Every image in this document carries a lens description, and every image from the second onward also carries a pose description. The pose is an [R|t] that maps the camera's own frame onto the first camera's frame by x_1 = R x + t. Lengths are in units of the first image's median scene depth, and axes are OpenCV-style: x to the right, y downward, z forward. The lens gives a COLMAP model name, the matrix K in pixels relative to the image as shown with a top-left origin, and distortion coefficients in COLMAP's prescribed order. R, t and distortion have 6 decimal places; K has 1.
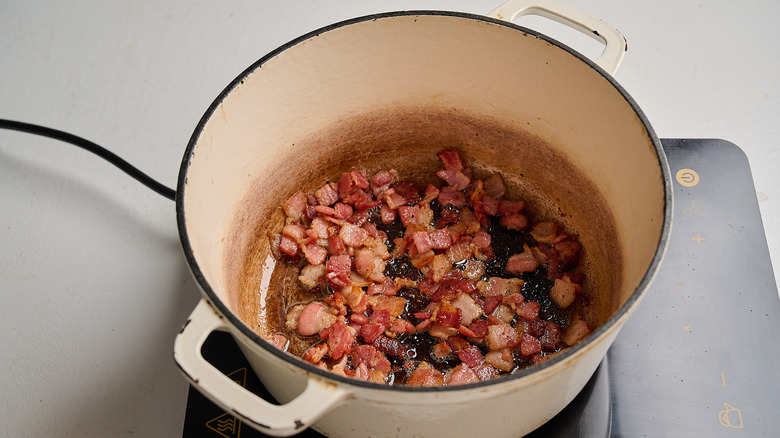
lens RADIAL K [[1145.9, 0, 390.9], [0, 1145.9, 215.1], [0, 0, 1]] dist [-0.074516, 0.000000]
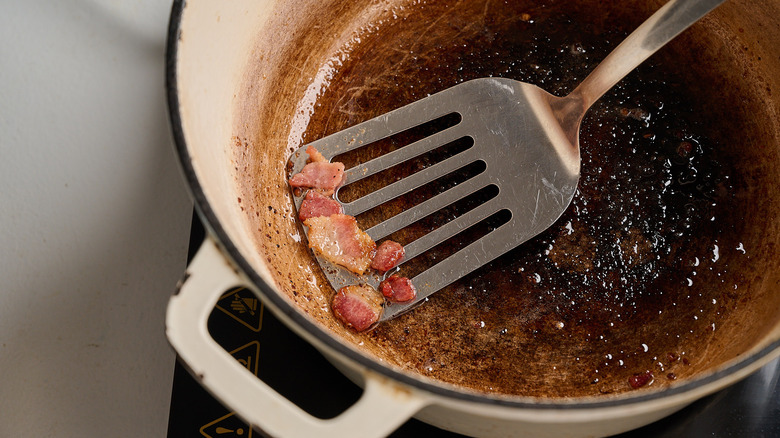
lens RADIAL K [[1591.0, 0, 396.3], [0, 1591.0, 217.8], [0, 0, 1]] dist [-0.146204, 0.000000]
pose [[0.999199, 0.035437, -0.018600, -0.035251], [-0.029453, 0.965771, 0.257720, -0.156561], [0.027096, -0.256966, 0.966041, 0.109843]]
